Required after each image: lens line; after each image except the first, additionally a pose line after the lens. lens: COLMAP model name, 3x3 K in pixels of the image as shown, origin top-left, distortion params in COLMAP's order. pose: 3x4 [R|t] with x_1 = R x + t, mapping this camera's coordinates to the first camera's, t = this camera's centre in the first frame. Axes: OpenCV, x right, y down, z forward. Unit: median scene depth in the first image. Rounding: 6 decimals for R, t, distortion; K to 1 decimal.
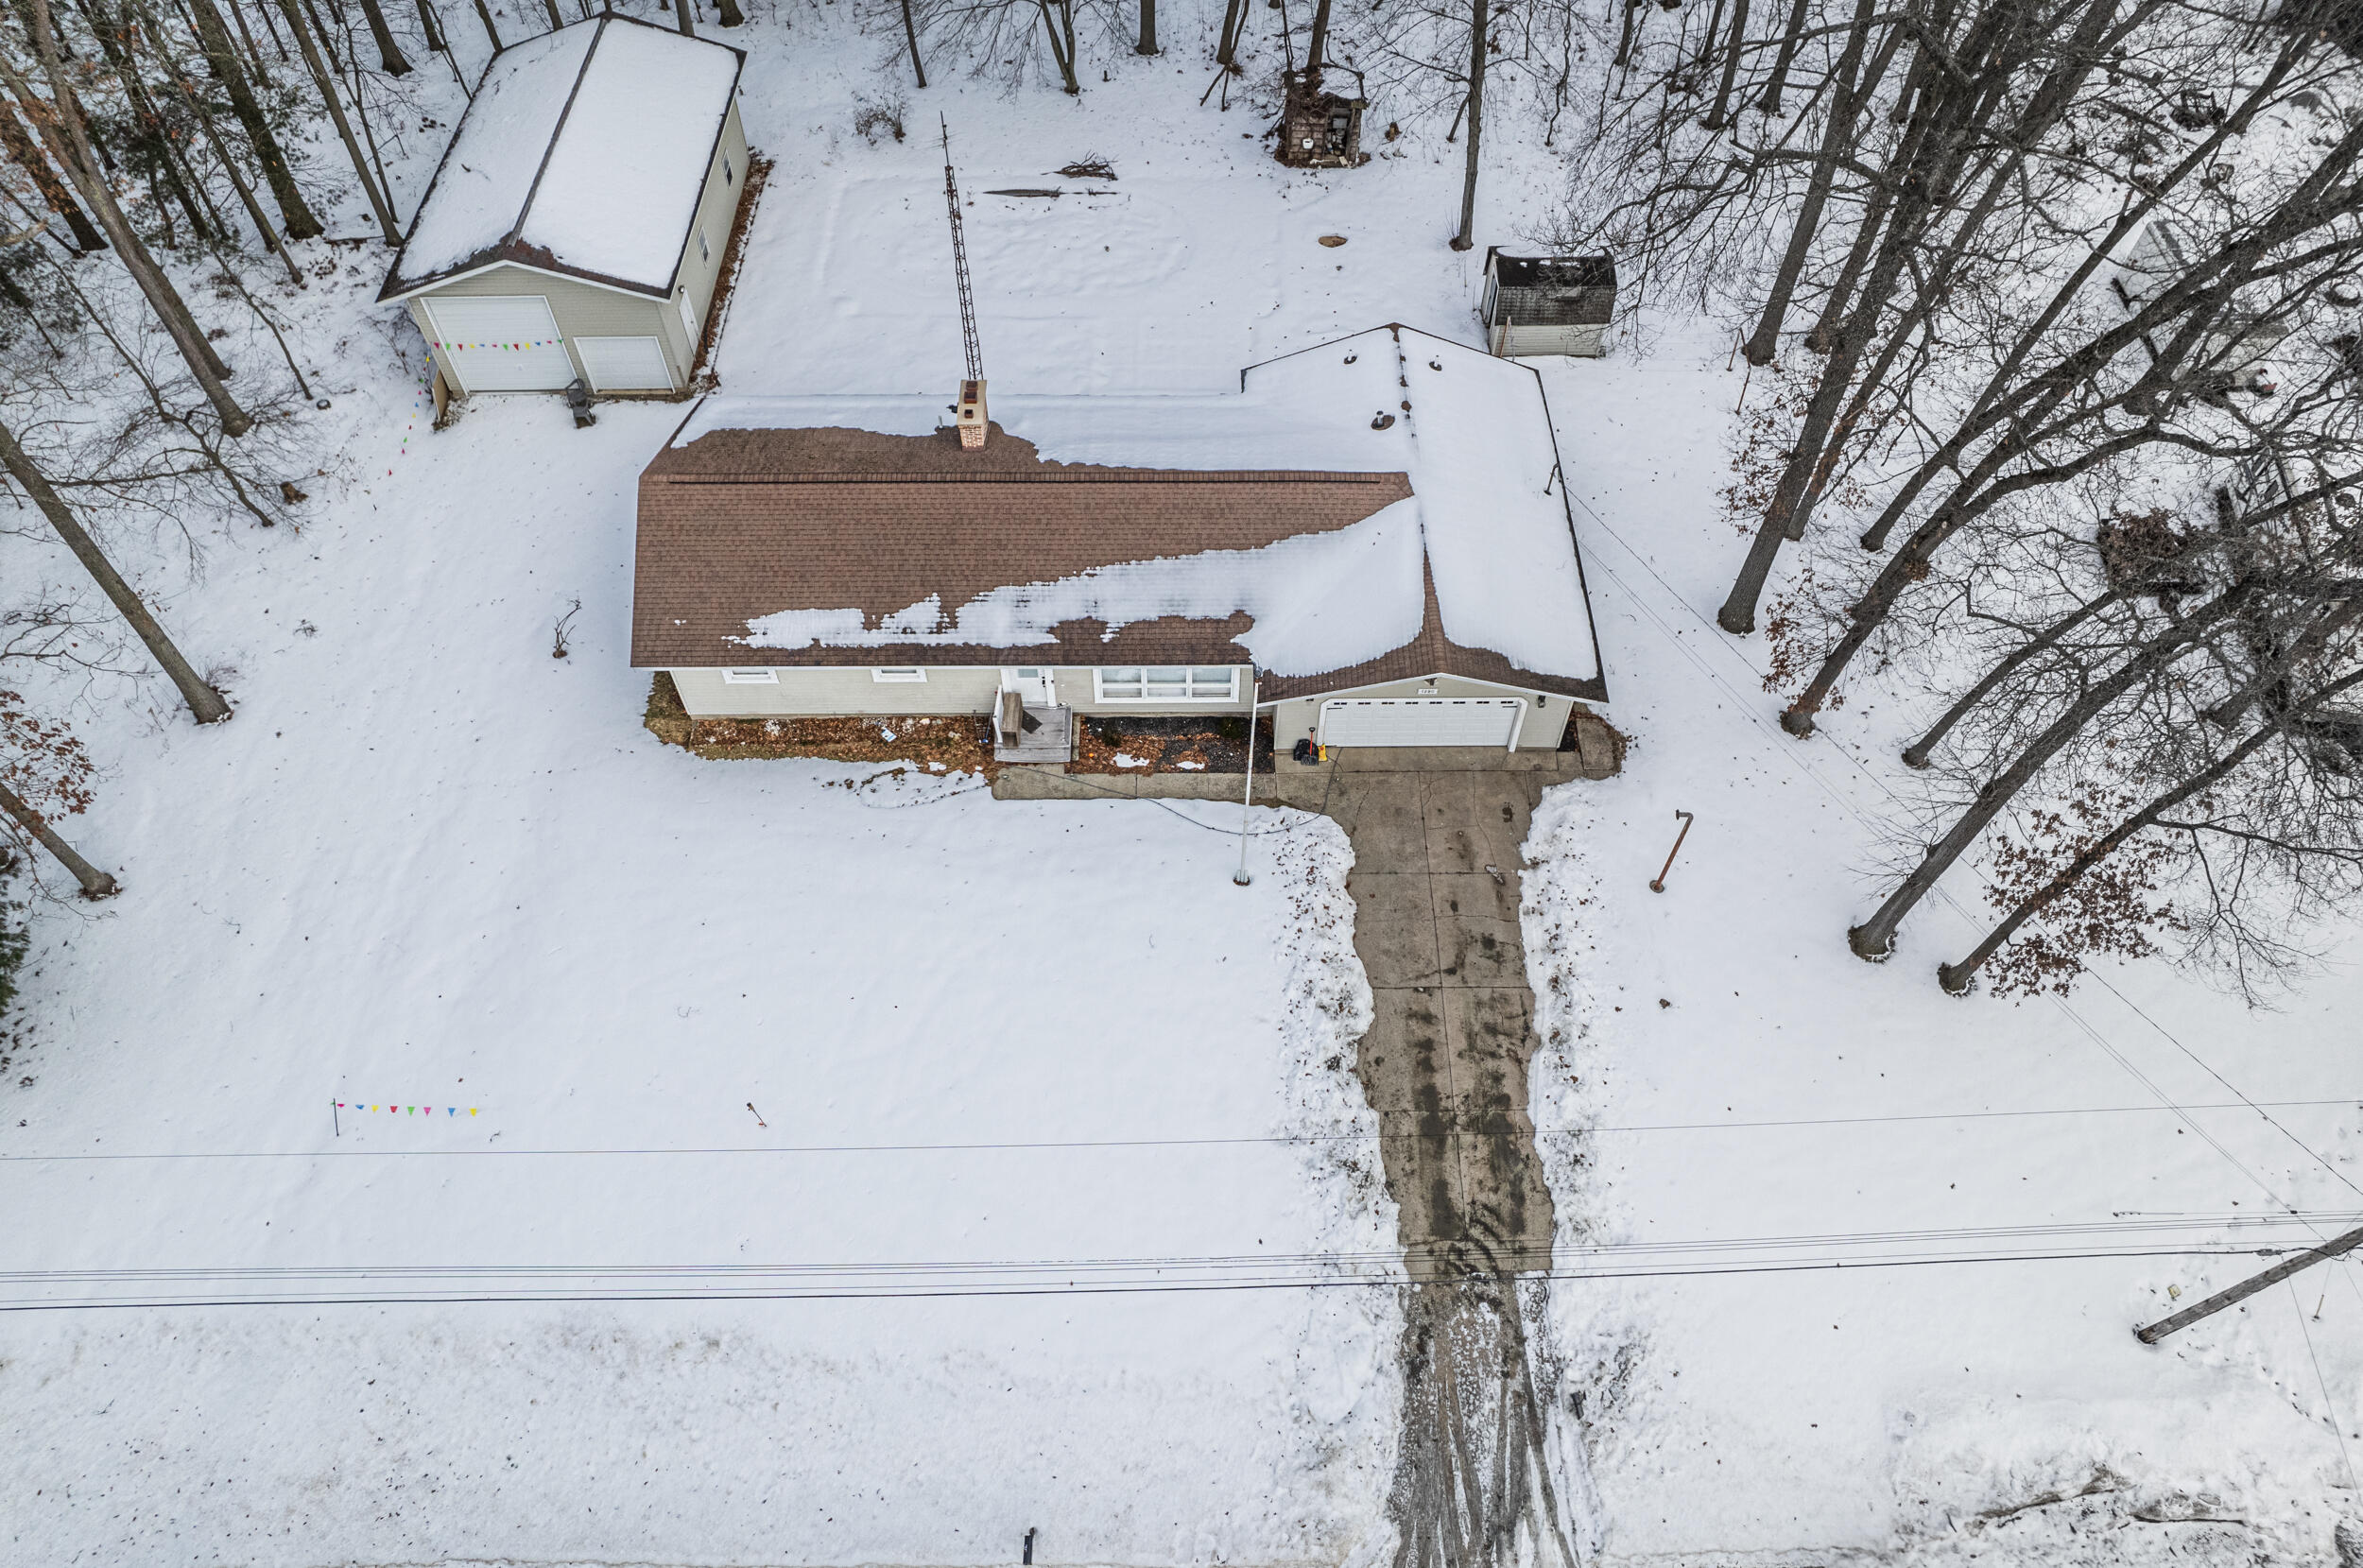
lens RADIAL K [[1513.6, 0, 1181.5], [0, 1513.6, 784.0], [0, 0, 1]] dist [-0.002434, -0.001137]
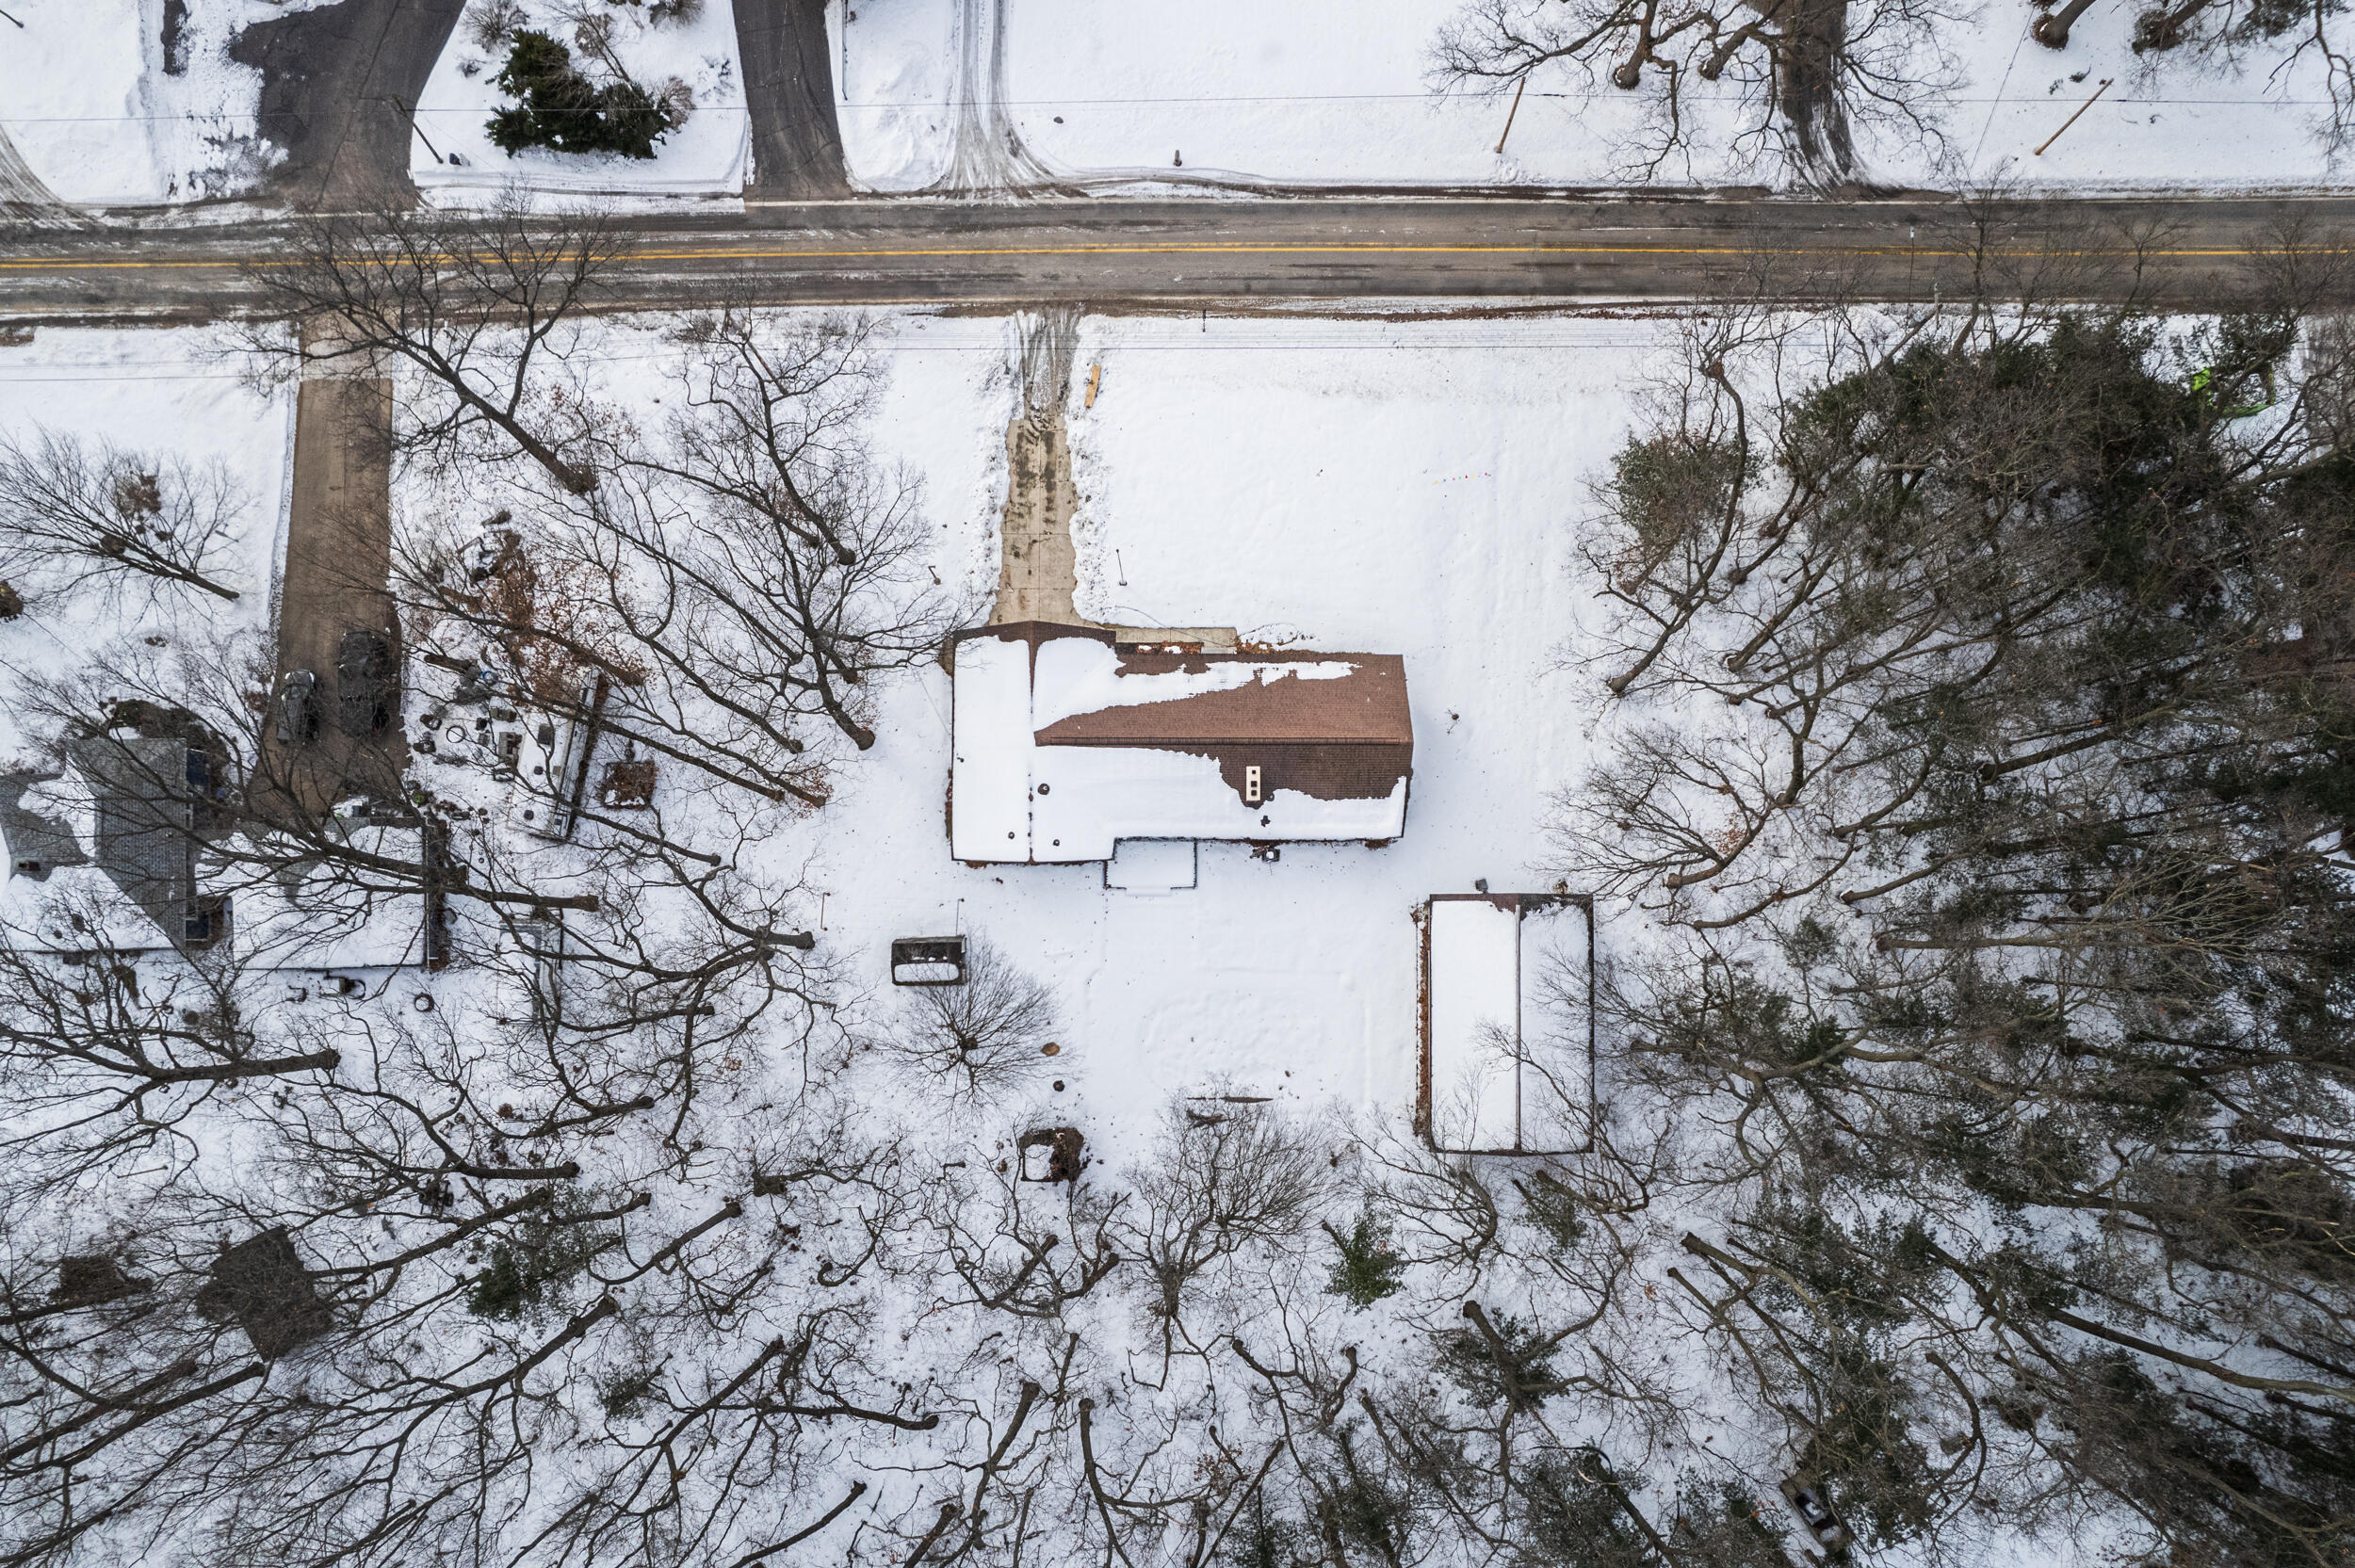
lens RADIAL K [[1508.3, 0, 1177.5], [0, 1508.3, 784.0], [0, 0, 1]] dist [-0.002434, -0.001137]
pose [[-0.999860, -0.011022, -0.012563, -0.016416], [0.001068, -0.792276, 0.610162, -1.573313], [-0.016678, 0.610063, 0.792177, -0.605817]]
